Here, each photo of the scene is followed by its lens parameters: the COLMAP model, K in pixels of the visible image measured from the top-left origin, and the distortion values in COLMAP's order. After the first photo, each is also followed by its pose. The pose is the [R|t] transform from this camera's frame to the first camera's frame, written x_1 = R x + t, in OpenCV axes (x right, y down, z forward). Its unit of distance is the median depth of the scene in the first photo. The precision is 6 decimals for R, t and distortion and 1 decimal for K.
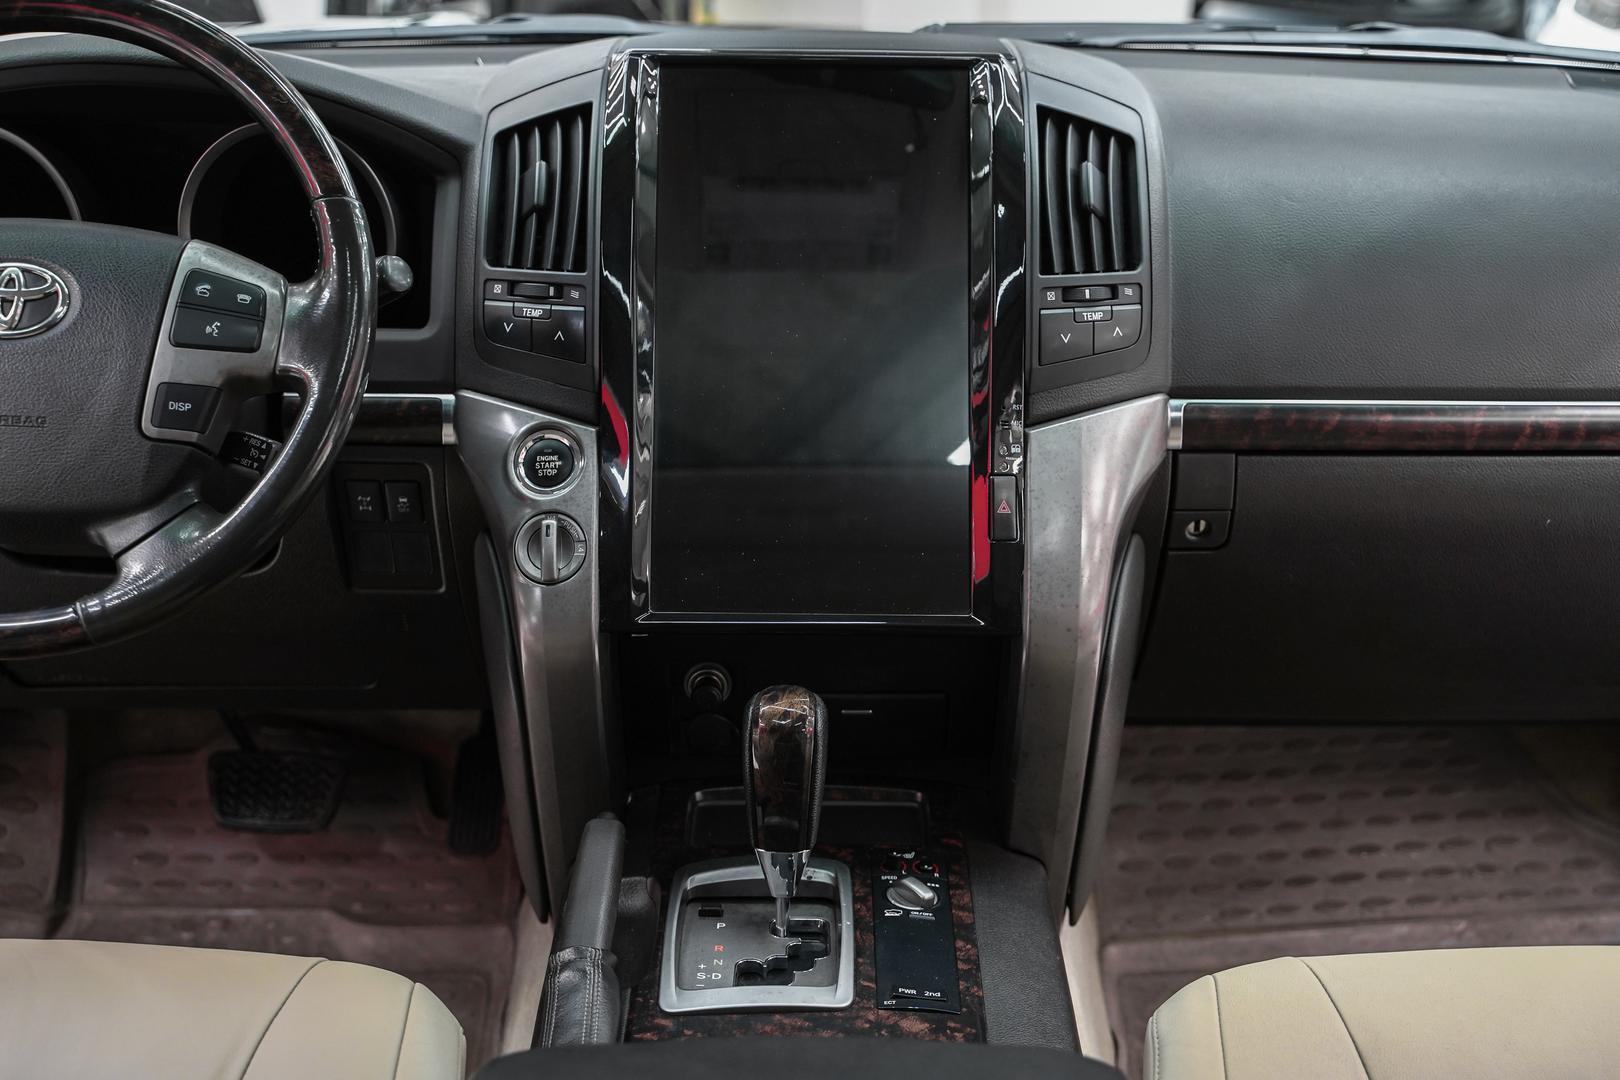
lens RADIAL K [[2188.5, 0, 793.5], [0, 2188.5, 529.7], [0, 0, 1]] dist [0.002794, 0.000000]
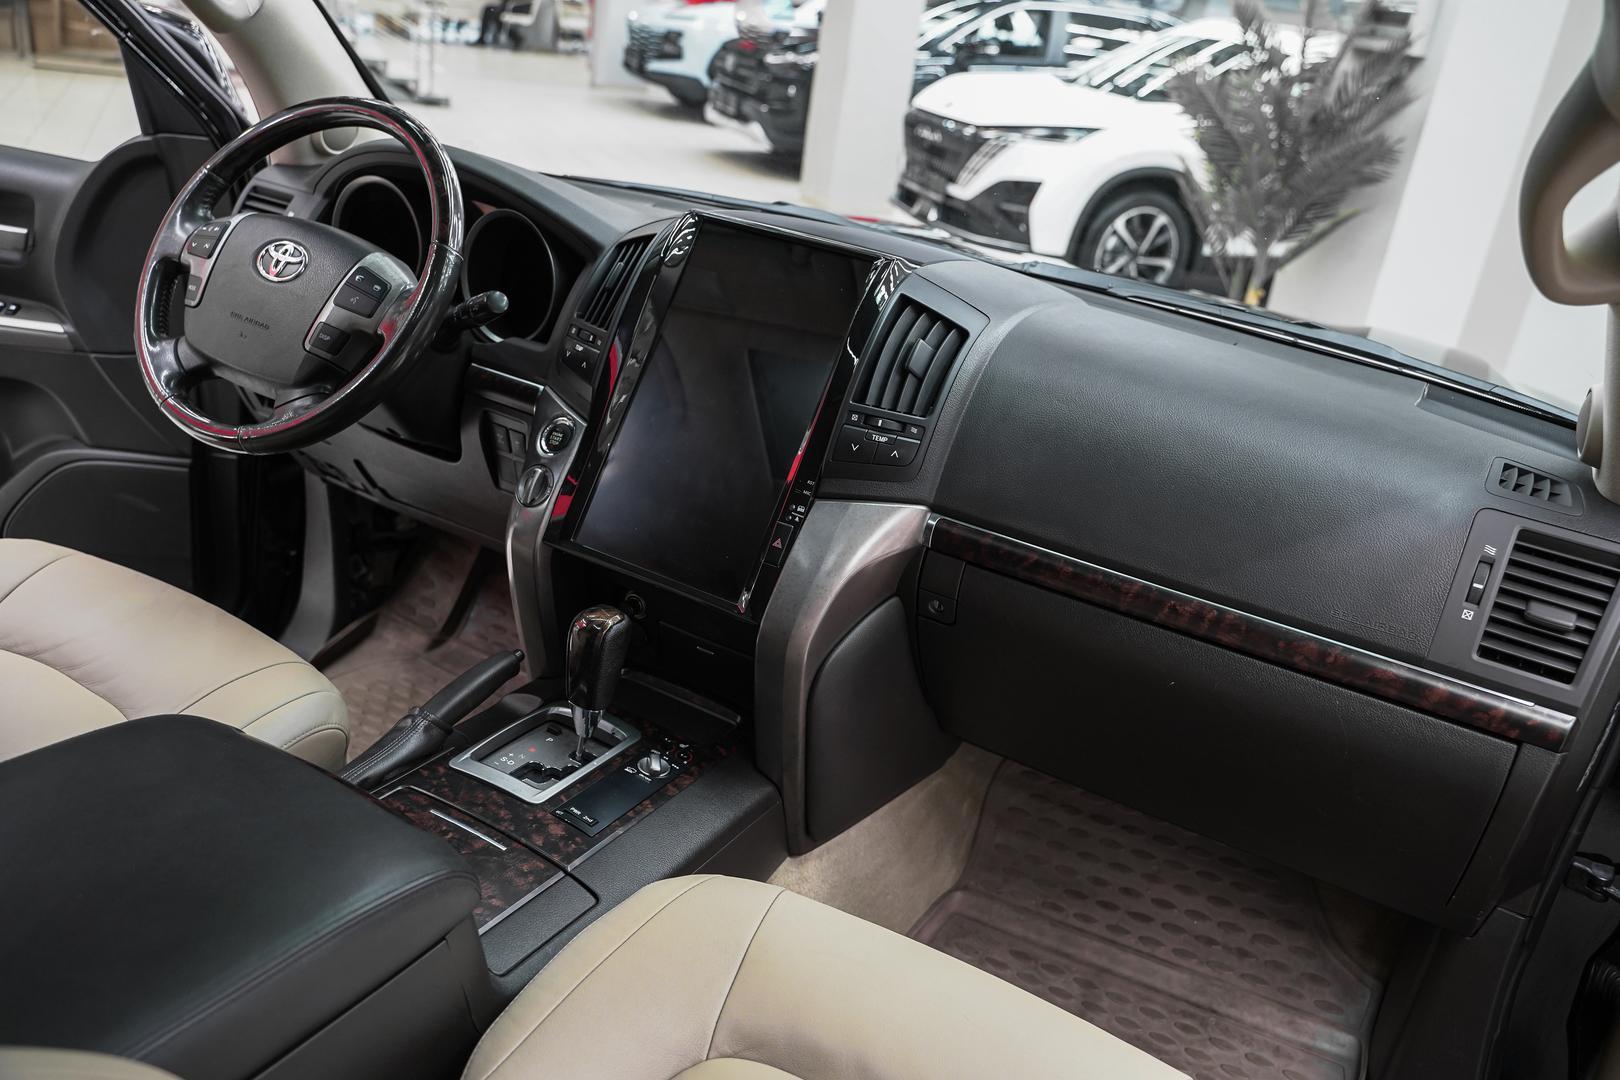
lens RADIAL K [[1315.0, 0, 791.7], [0, 1315.0, 513.0], [0, 0, 1]] dist [-0.009439, -0.014944]
pose [[0.859739, 0.284739, -0.423996, 0.465388], [-0.300811, 0.953206, 0.030181, -0.057927], [0.412750, 0.101595, 0.905161, 0.181370]]
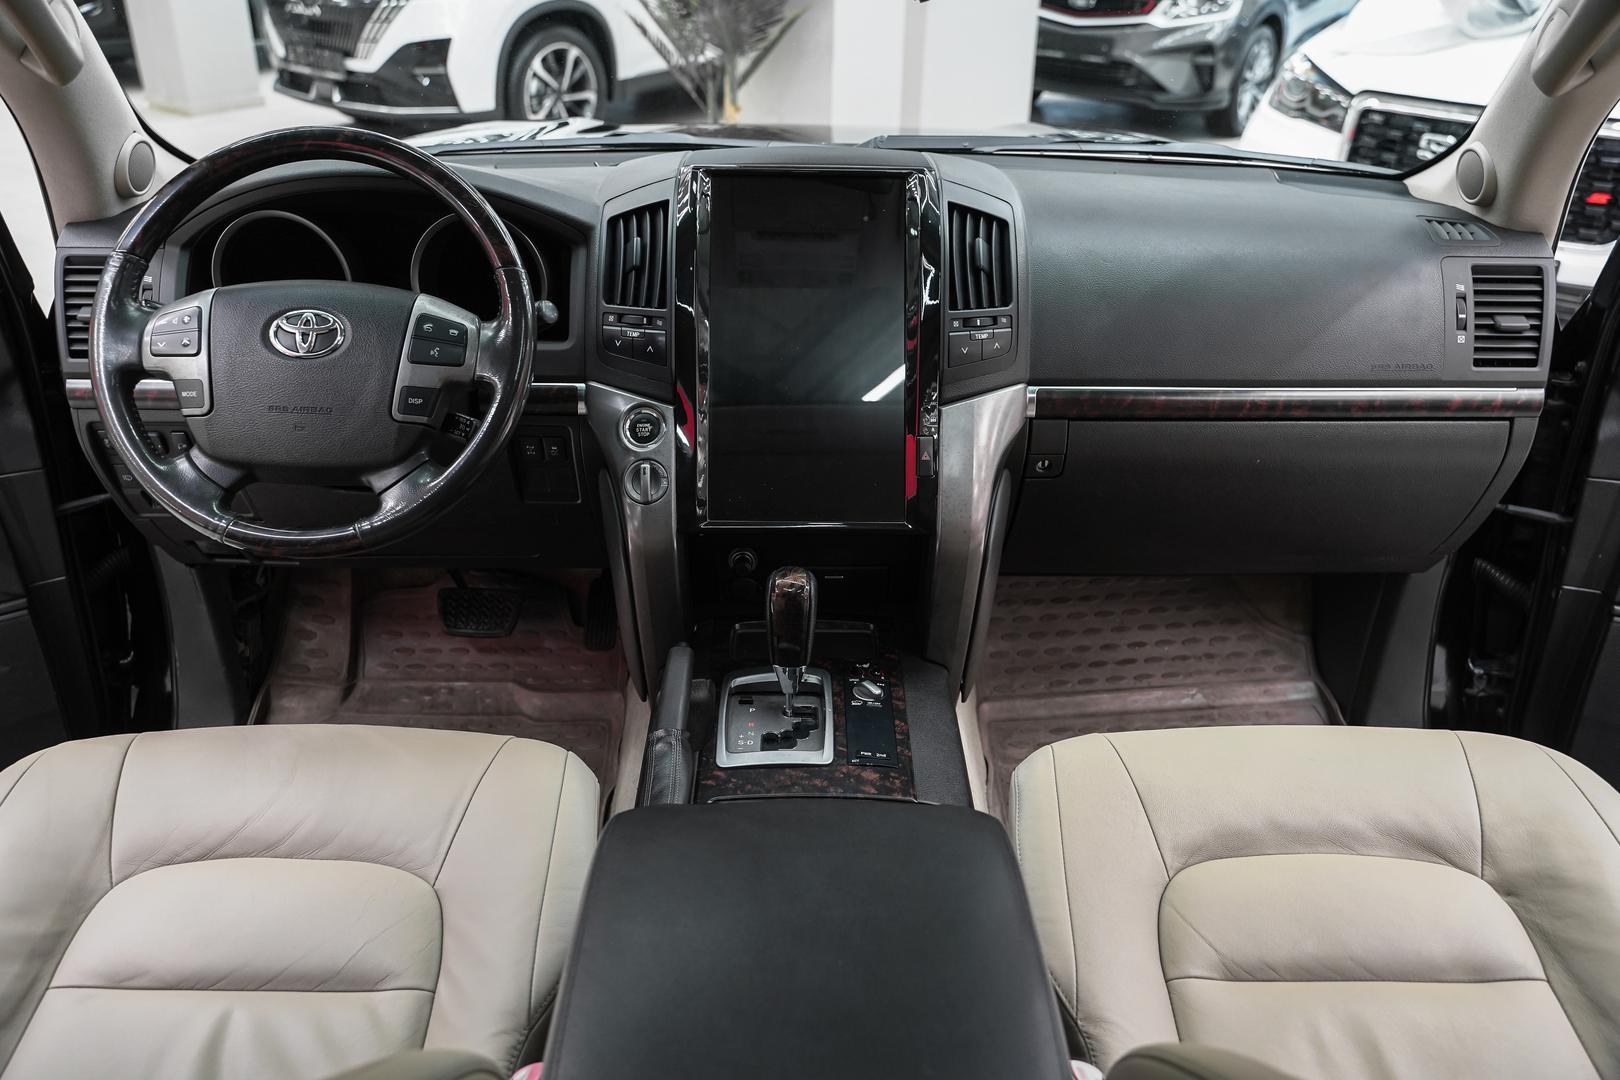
lens RADIAL K [[1315.0, 0, 796.4], [0, 1315.0, 534.4], [0, 0, 1]] dist [-0.009439, -0.014944]
pose [[0.999962, -0.001757, 0.008484, -0.007807], [0.000950, 0.995545, 0.094280, -0.043016], [-0.008612, -0.094269, 0.995510, 0.024508]]
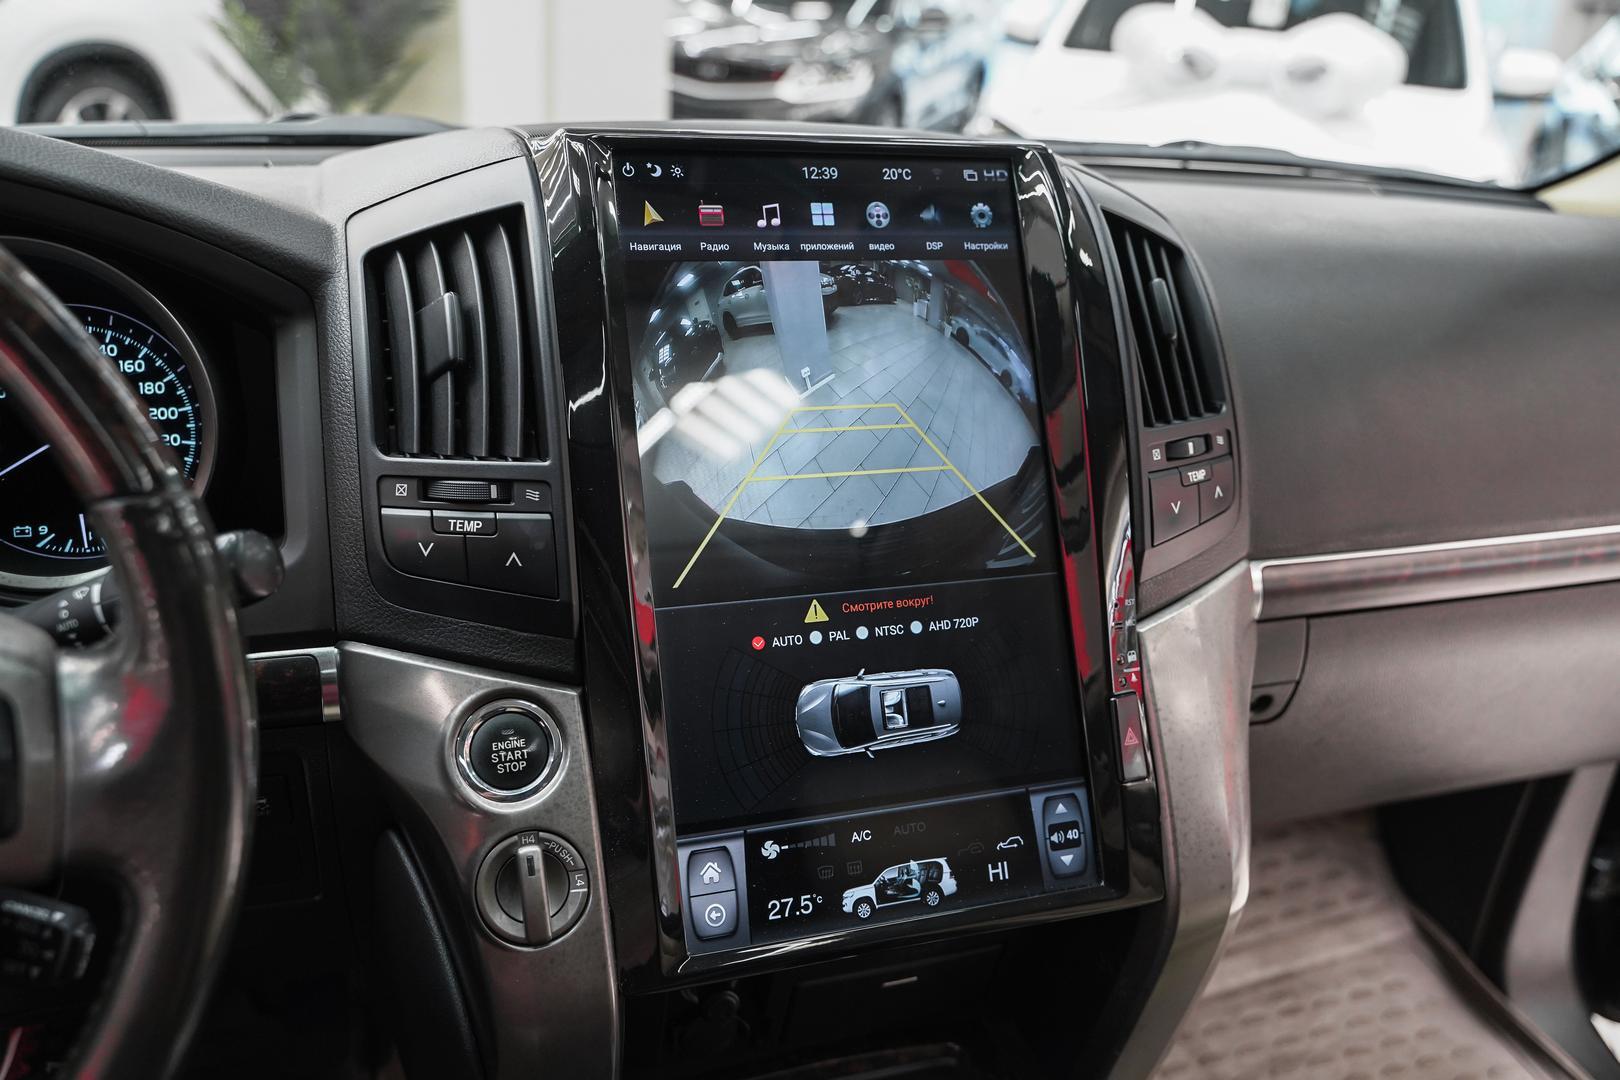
lens RADIAL K [[1315.0, 0, 812.0], [0, 1315.0, 534.6], [0, 0, 1]] dist [-0.009439, -0.014944]
pose [[0.947243, -0.078582, 0.310735, -0.141235], [0.068171, 0.996692, 0.044240, -0.105198], [-0.313183, -0.020723, 0.949467, 0.583247]]
